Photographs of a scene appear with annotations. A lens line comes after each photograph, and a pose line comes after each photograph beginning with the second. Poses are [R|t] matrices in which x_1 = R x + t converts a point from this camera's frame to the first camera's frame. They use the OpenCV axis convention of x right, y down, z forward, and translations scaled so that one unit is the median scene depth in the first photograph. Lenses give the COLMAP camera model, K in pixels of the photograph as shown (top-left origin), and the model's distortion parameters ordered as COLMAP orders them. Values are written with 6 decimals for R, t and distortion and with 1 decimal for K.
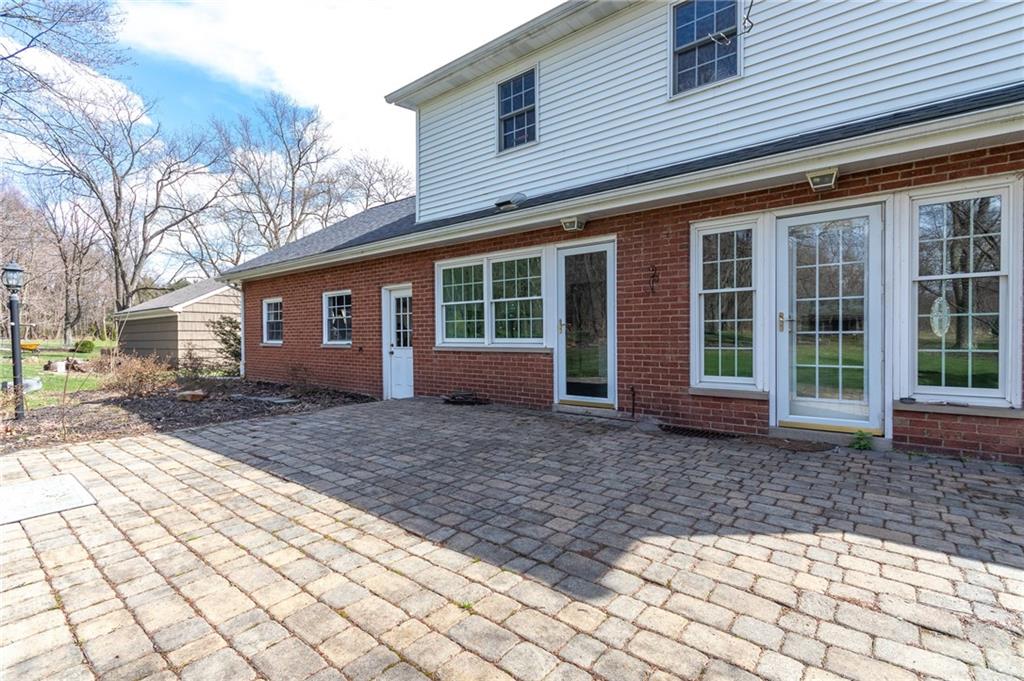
lens RADIAL K [[475.2, 0, 511.5], [0, 475.2, 343.2], [0, 0, 1]] dist [0.001287, 0.000268]
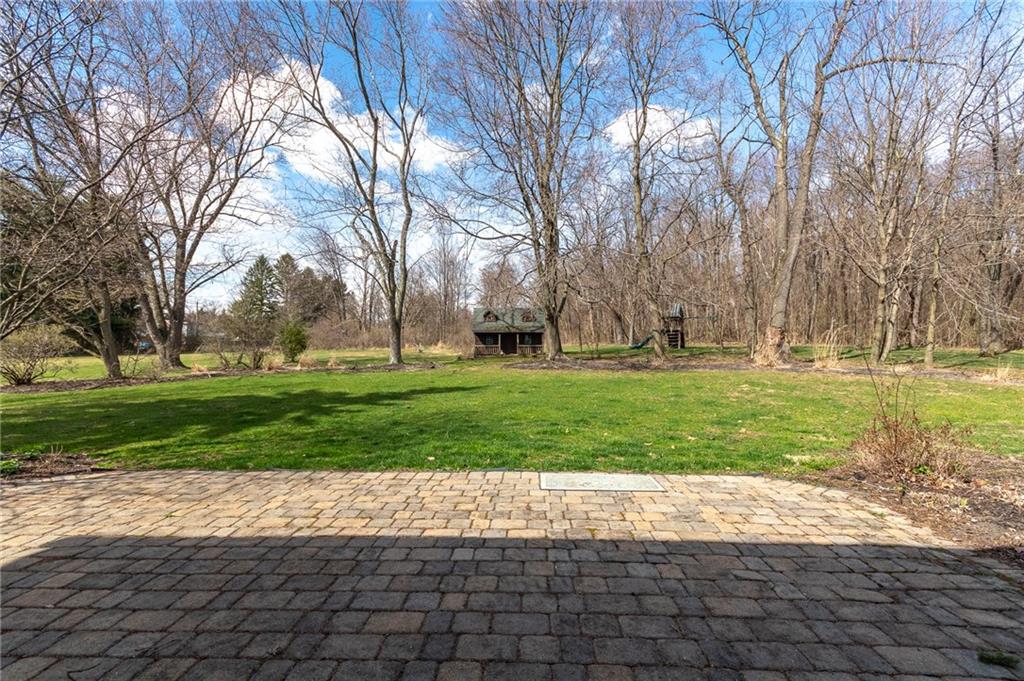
lens RADIAL K [[475.2, 0, 511.5], [0, 475.2, 343.2], [0, 0, 1]] dist [0.001287, 0.000268]
pose [[-0.801051, 0.002133, -0.598592, -0.034505], [-0.007708, 0.999874, 0.013877, -0.071357], [0.598546, 0.015730, -0.800934, 1.885163]]
